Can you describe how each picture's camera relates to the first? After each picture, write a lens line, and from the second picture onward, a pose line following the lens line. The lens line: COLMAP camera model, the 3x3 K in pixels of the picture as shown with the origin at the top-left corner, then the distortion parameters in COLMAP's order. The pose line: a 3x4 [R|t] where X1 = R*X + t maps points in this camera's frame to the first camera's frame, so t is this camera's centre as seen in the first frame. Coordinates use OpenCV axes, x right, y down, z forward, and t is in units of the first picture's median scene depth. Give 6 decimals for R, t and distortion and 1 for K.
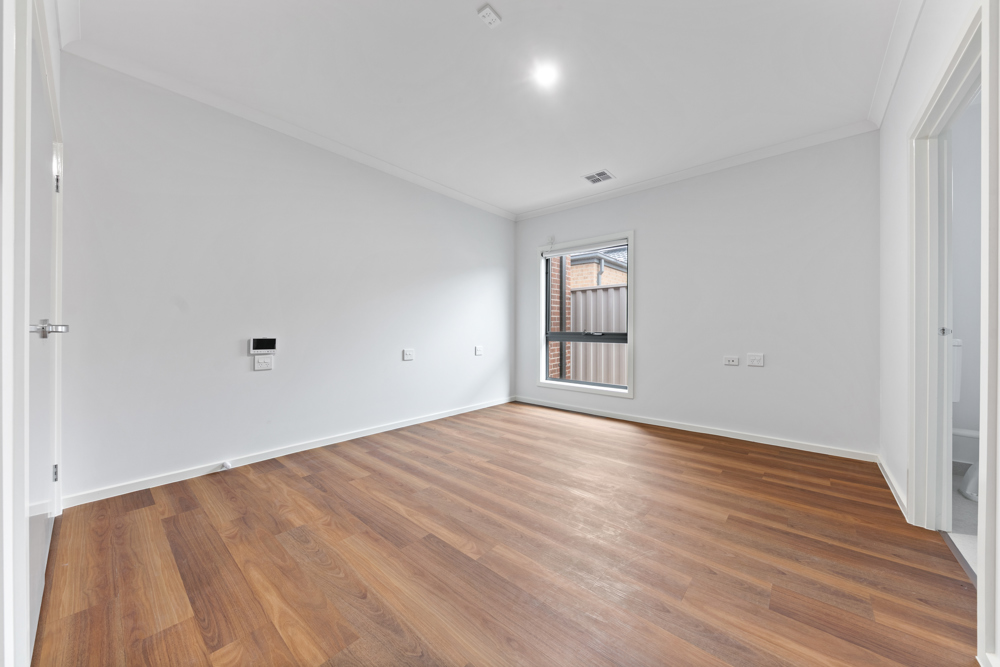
lens RADIAL K [[350.2, 0, 505.5], [0, 350.2, 333.3], [0, 0, 1]] dist [0.000164, 0.000014]
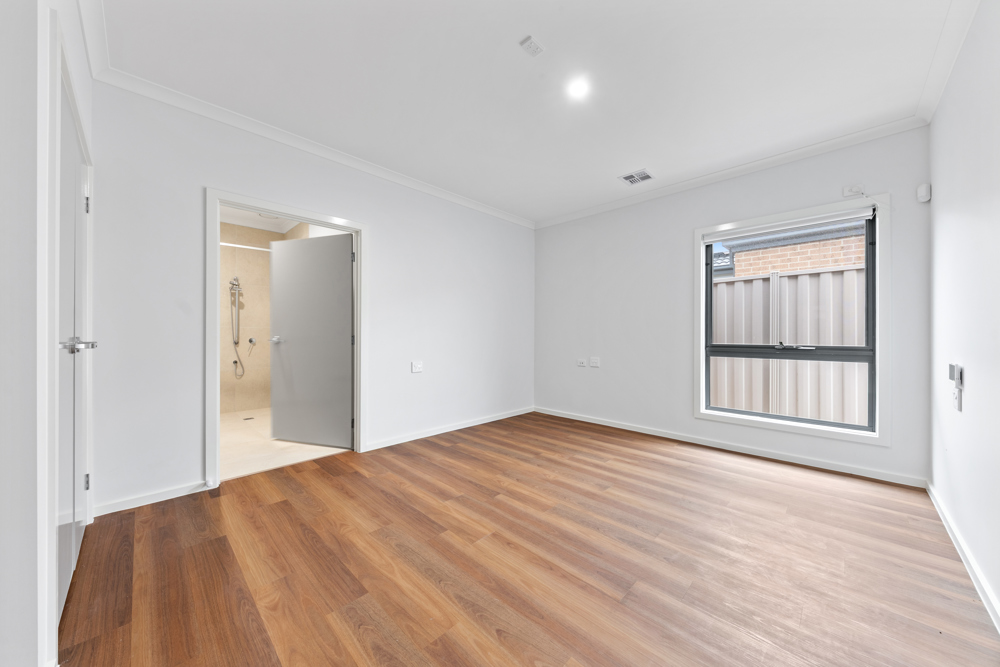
lens RADIAL K [[323.4, 0, 495.0], [0, 323.4, 333.9], [0, 0, 1]] dist [0.010655, 0.000028]
pose [[0.999542, -0.018611, -0.023864, -0.110040], [0.018126, 0.999628, -0.020396, -0.007951], [0.024235, 0.019954, 0.999507, 0.114488]]
